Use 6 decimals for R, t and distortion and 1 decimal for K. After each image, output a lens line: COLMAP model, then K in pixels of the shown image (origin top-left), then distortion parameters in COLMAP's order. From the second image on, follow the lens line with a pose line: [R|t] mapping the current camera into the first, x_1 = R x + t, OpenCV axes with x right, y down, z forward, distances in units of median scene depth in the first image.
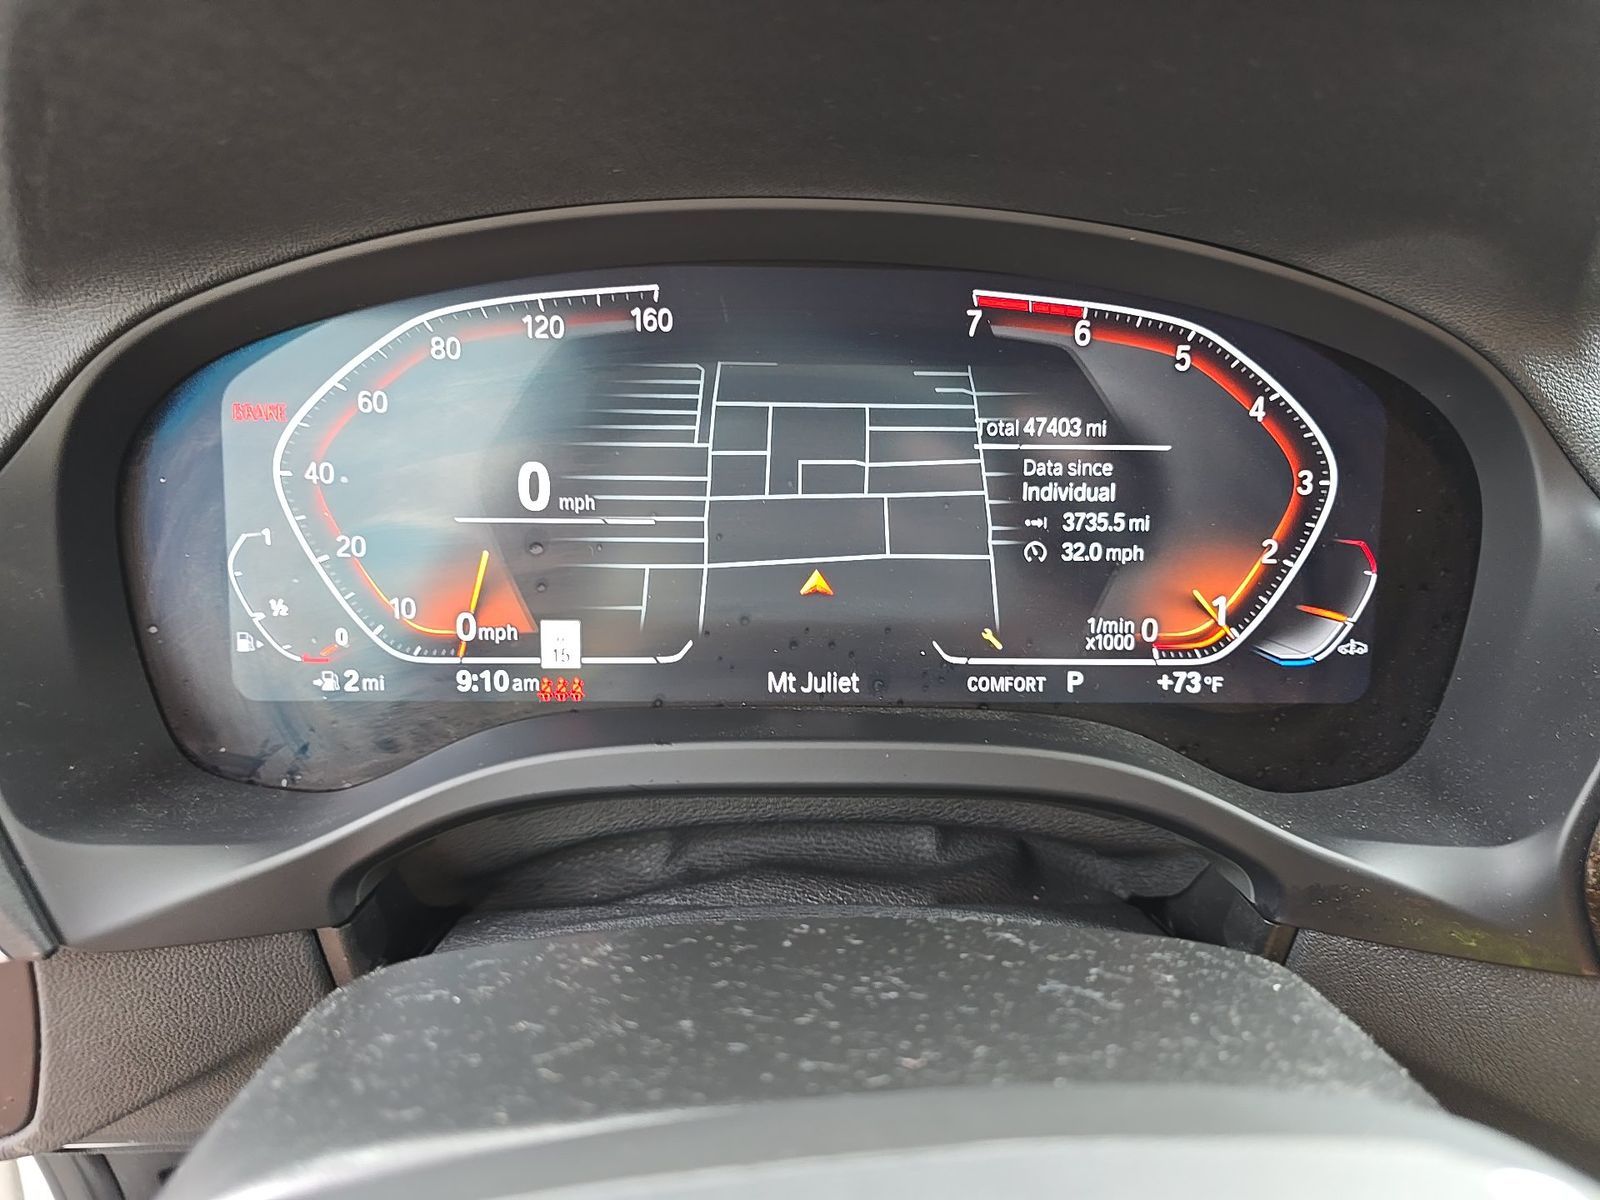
lens RADIAL K [[1073.5, 0, 803.9], [0, 1073.5, 615.4], [0, 0, 1]] dist [0.020607, -0.013114]
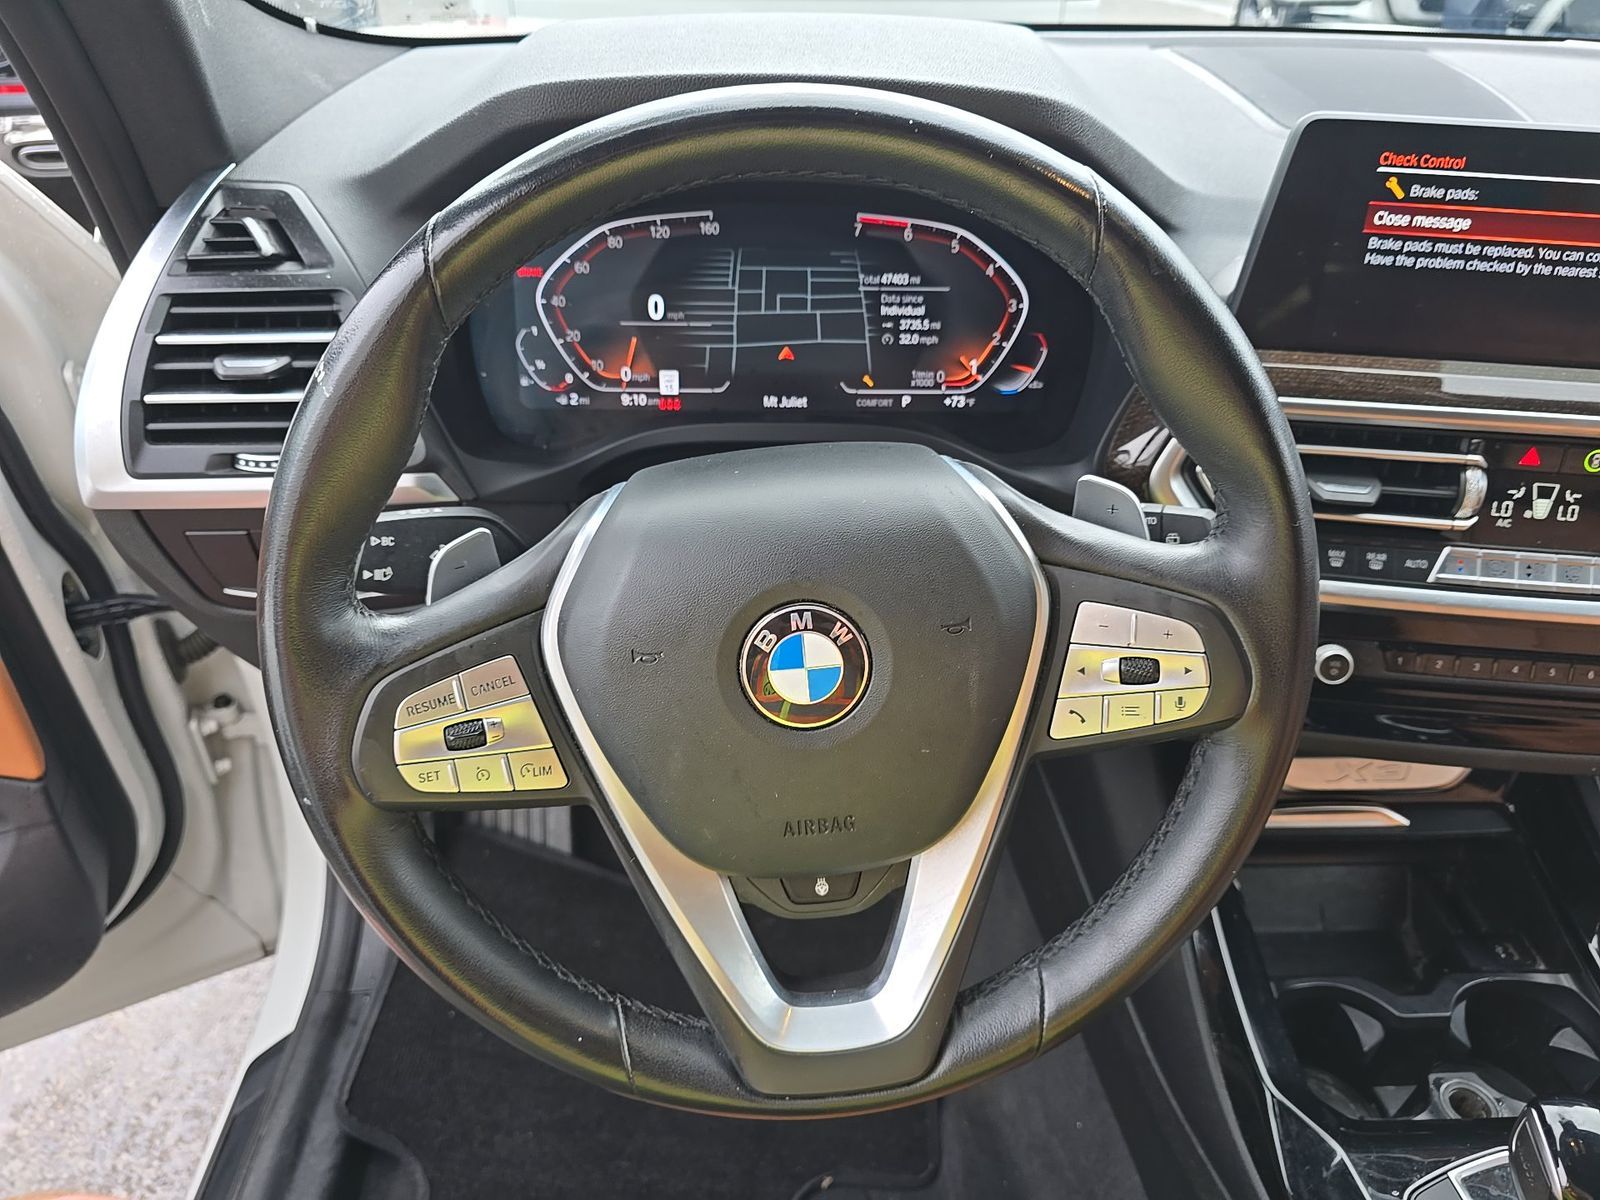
lens RADIAL K [[1073.5, 0, 813.0], [0, 1073.5, 610.7], [0, 0, 1]] dist [0.020607, -0.013114]
pose [[0.999796, -0.006280, 0.019204, 0.020836], [0.003460, 0.989646, 0.143487, 0.171216], [-0.019906, -0.143391, 0.989466, -1.216316]]
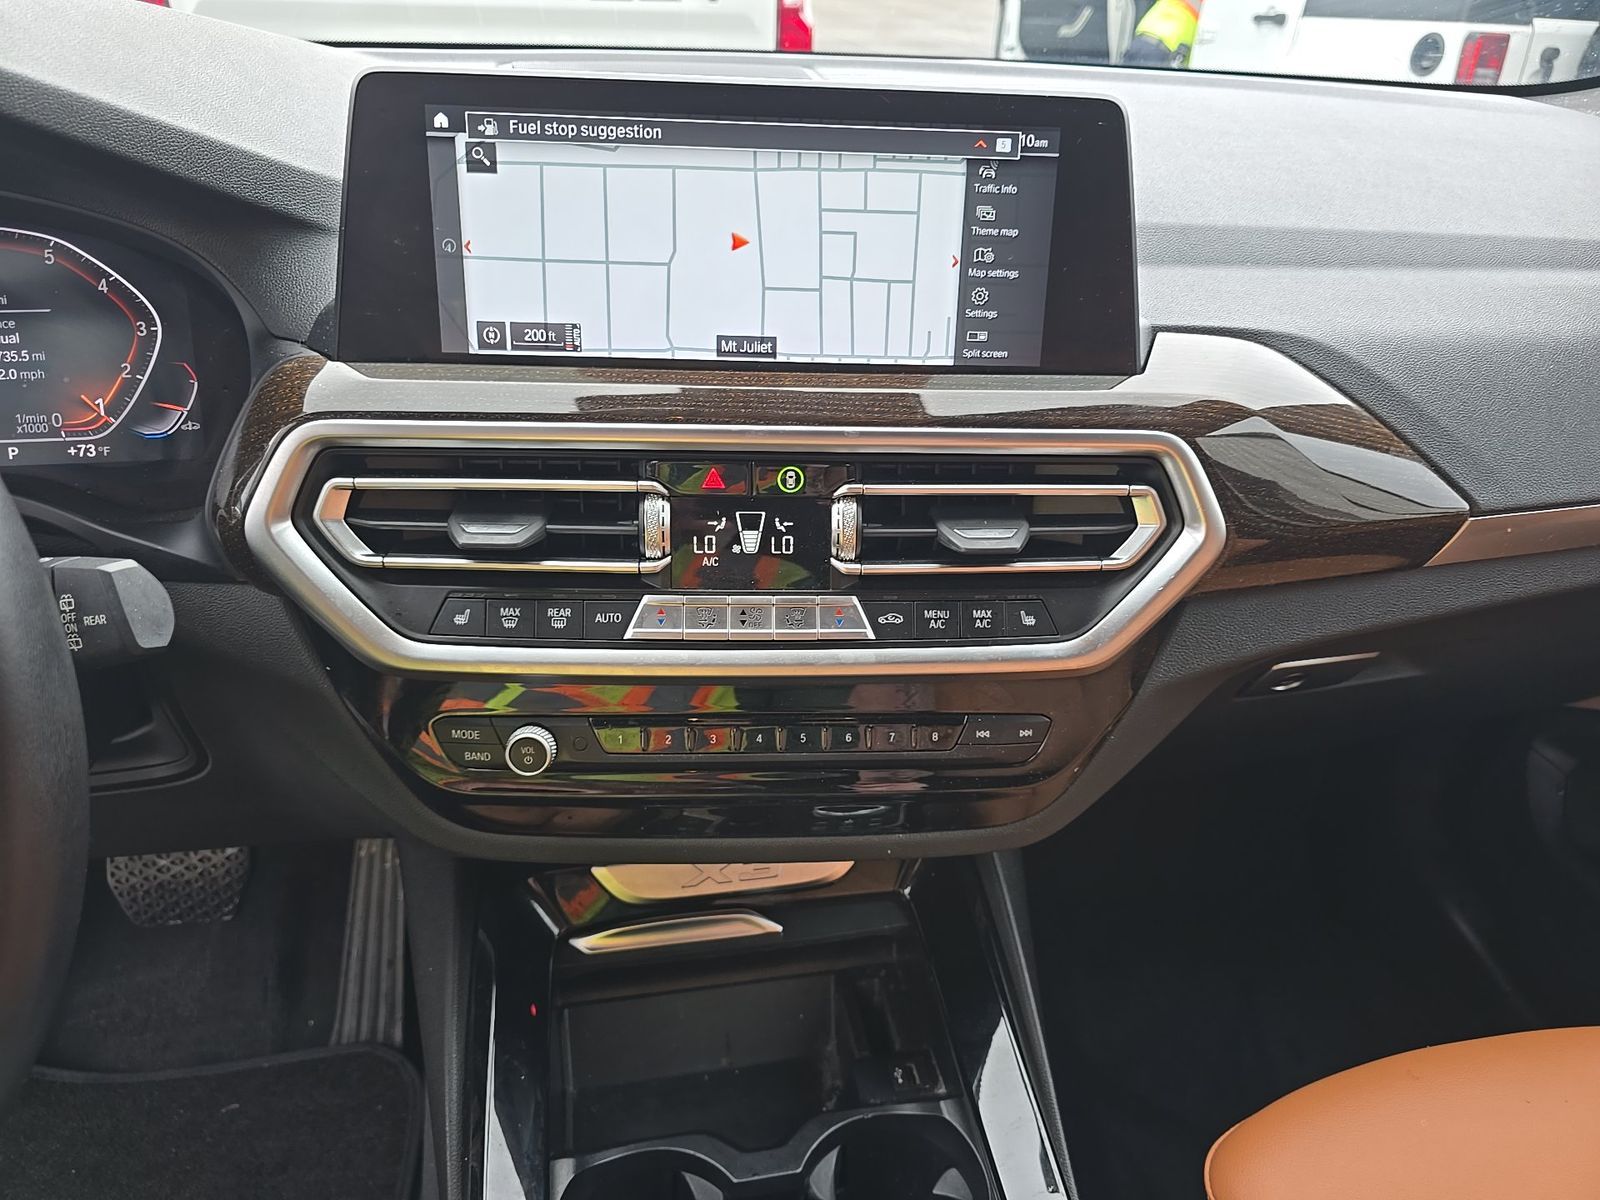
lens RADIAL K [[1073.5, 0, 802.0], [0, 1073.5, 605.9], [0, 0, 1]] dist [0.020607, -0.013114]
pose [[0.989116, -0.068093, 0.130433, 1.259881], [0.061156, 0.996529, 0.056478, 0.285468], [-0.133826, -0.047886, 0.989847, -0.871994]]
